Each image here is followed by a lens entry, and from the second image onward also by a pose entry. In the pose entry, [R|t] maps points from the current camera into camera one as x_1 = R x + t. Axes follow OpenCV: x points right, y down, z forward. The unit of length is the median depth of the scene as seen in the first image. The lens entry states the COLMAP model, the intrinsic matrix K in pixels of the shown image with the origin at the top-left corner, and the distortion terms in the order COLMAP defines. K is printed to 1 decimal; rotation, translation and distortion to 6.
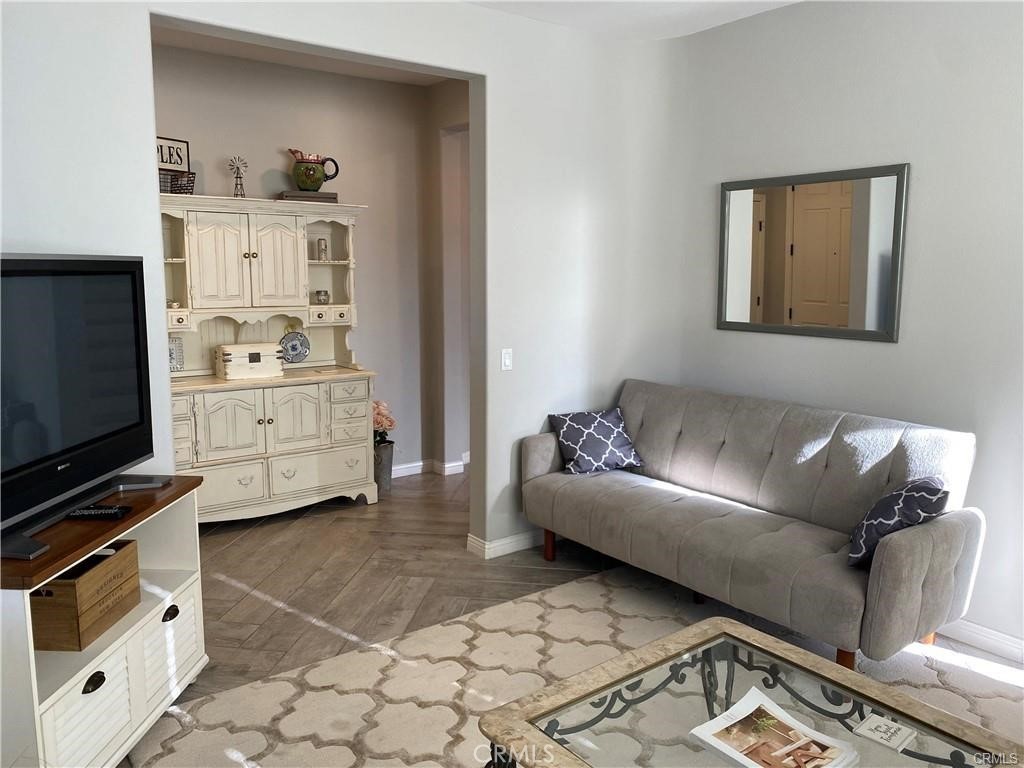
lens RADIAL K [[772.9, 0, 505.4], [0, 772.9, 377.6], [0, 0, 1]] dist [0.054318, -0.132444]
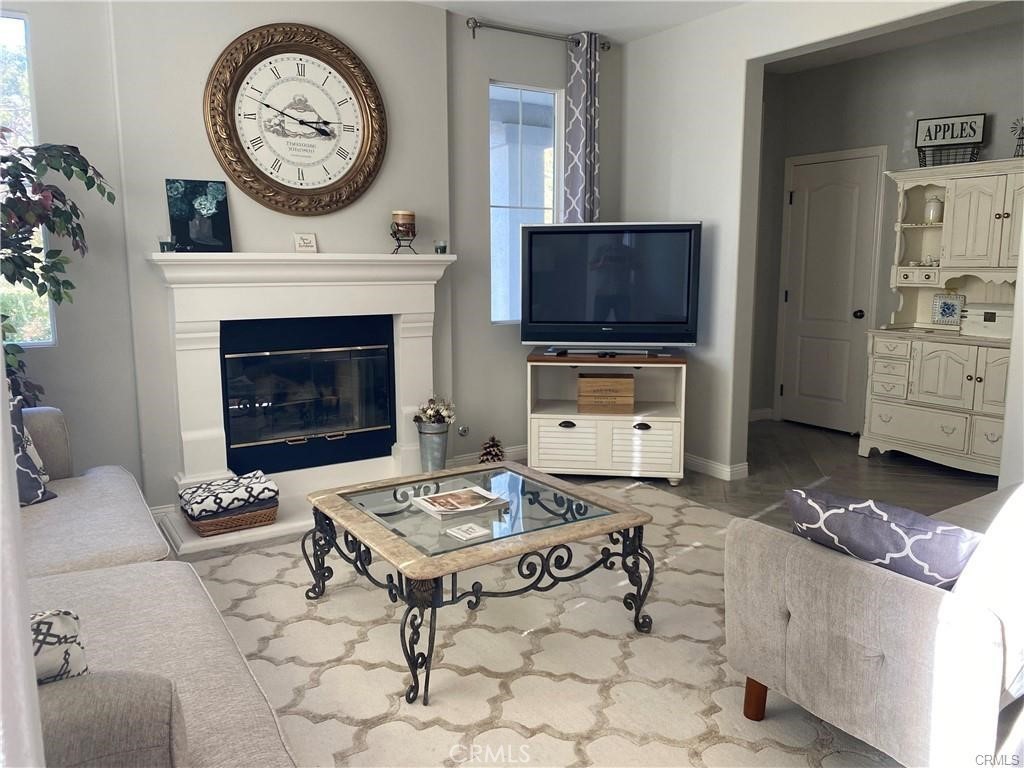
lens RADIAL K [[772.9, 0, 505.4], [0, 772.9, 377.6], [0, 0, 1]] dist [0.054318, -0.132444]
pose [[-0.073677, 0.144060, -0.986822, 0.760445], [-0.135585, 0.978877, 0.153023, -0.017348], [0.988022, 0.145073, -0.052588, 0.455037]]
